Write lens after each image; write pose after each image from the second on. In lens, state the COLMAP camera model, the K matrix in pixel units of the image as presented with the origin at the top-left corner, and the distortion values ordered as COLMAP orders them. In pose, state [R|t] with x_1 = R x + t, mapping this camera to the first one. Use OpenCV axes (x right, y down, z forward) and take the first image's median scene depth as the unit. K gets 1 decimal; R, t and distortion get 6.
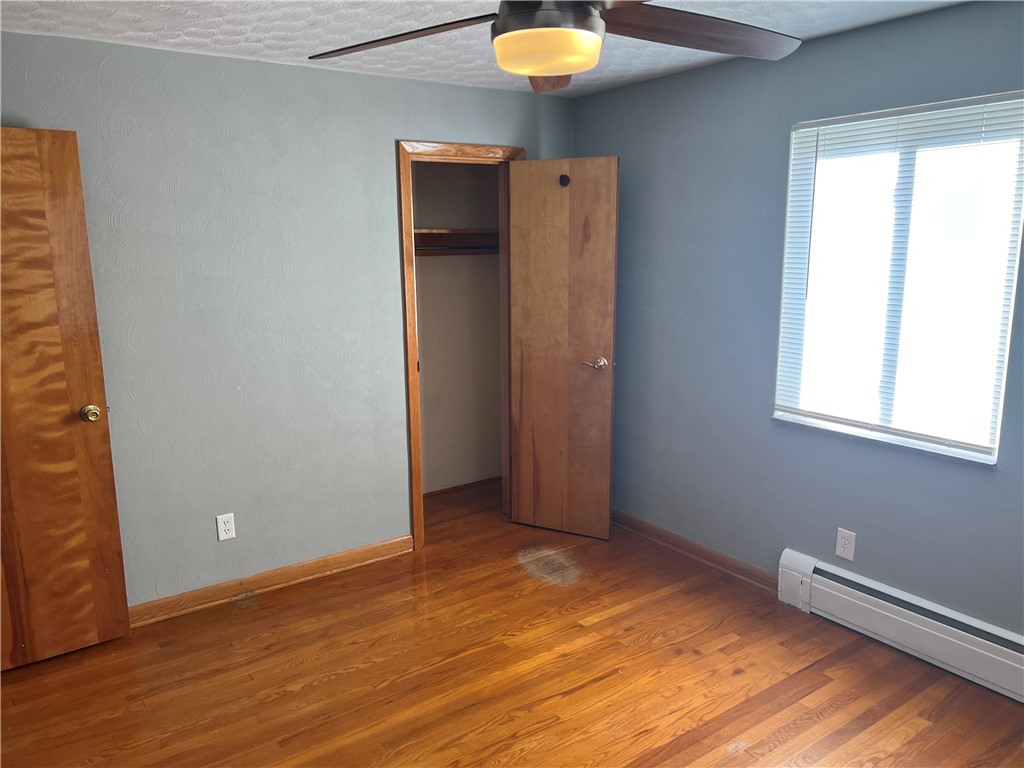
lens RADIAL K [[775.4, 0, 512.0], [0, 775.4, 384.0], [0, 0, 1]] dist [0.097794, -0.103455]
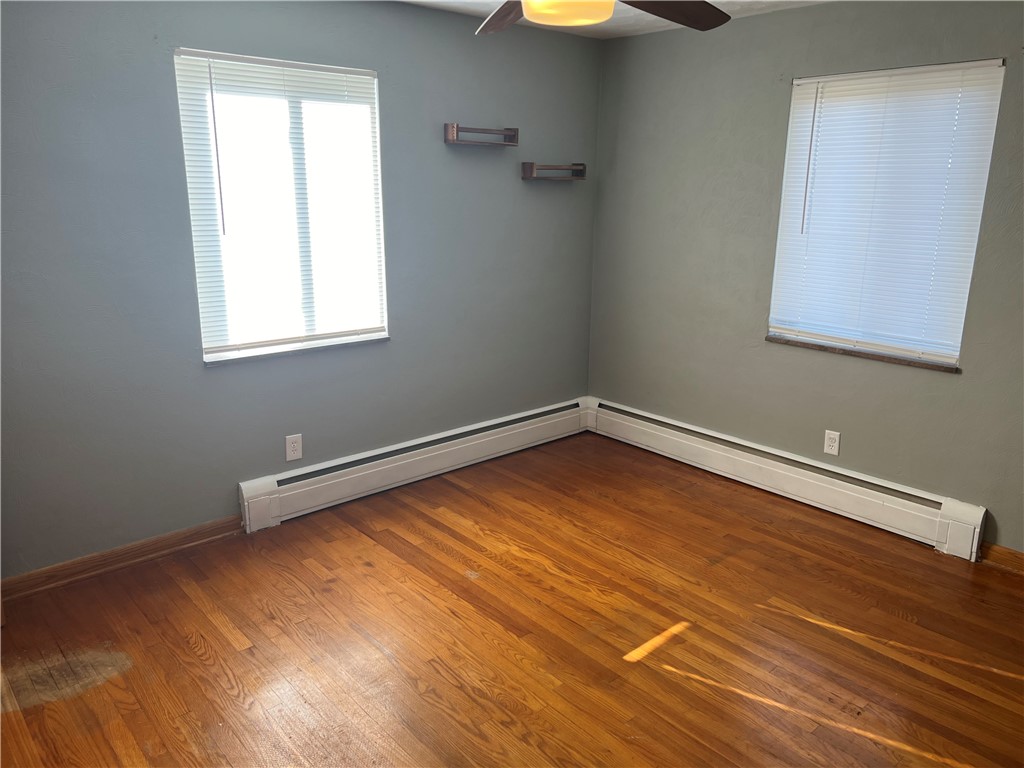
lens RADIAL K [[775.4, 0, 512.0], [0, 775.4, 384.0], [0, 0, 1]] dist [0.097794, -0.103455]
pose [[-0.110739, -0.237700, 0.965005, -0.732859], [0.179289, 0.950269, 0.254645, -0.124765], [-0.977544, 0.201214, -0.062615, 0.793349]]
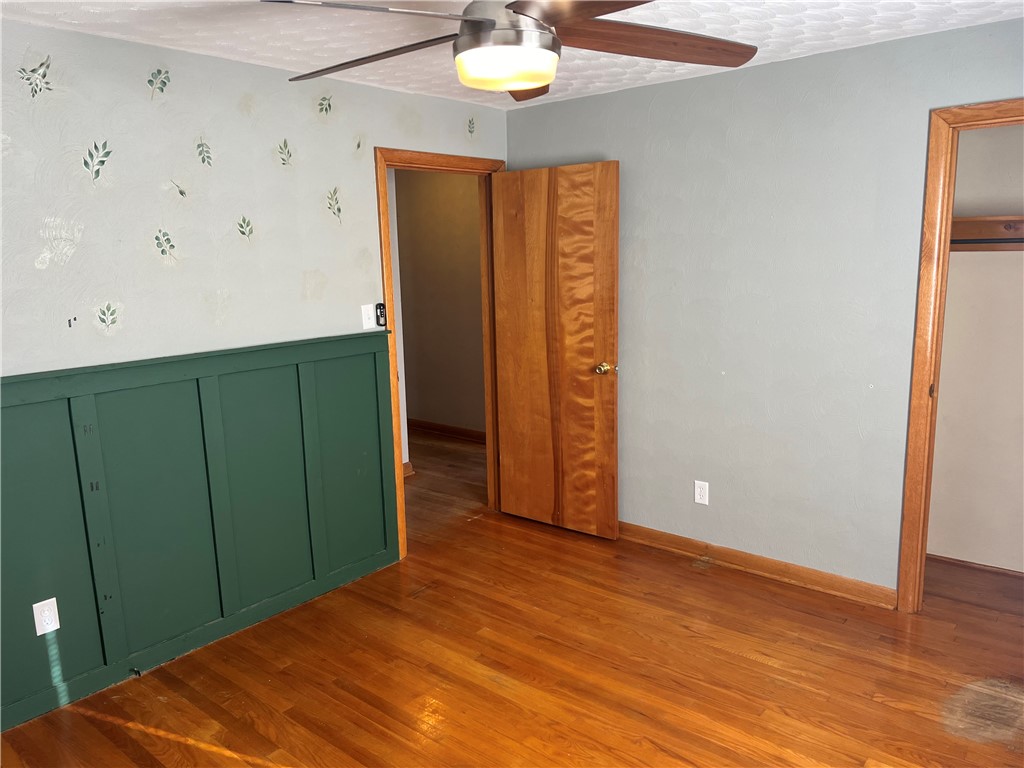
lens RADIAL K [[775.4, 0, 512.0], [0, 775.4, 384.0], [0, 0, 1]] dist [0.097794, -0.103455]
pose [[0.253434, 0.177047, -0.951013, 0.710528], [-0.156305, 0.977685, 0.140359, -0.100578], [0.954641, 0.113076, 0.275452, 0.481983]]
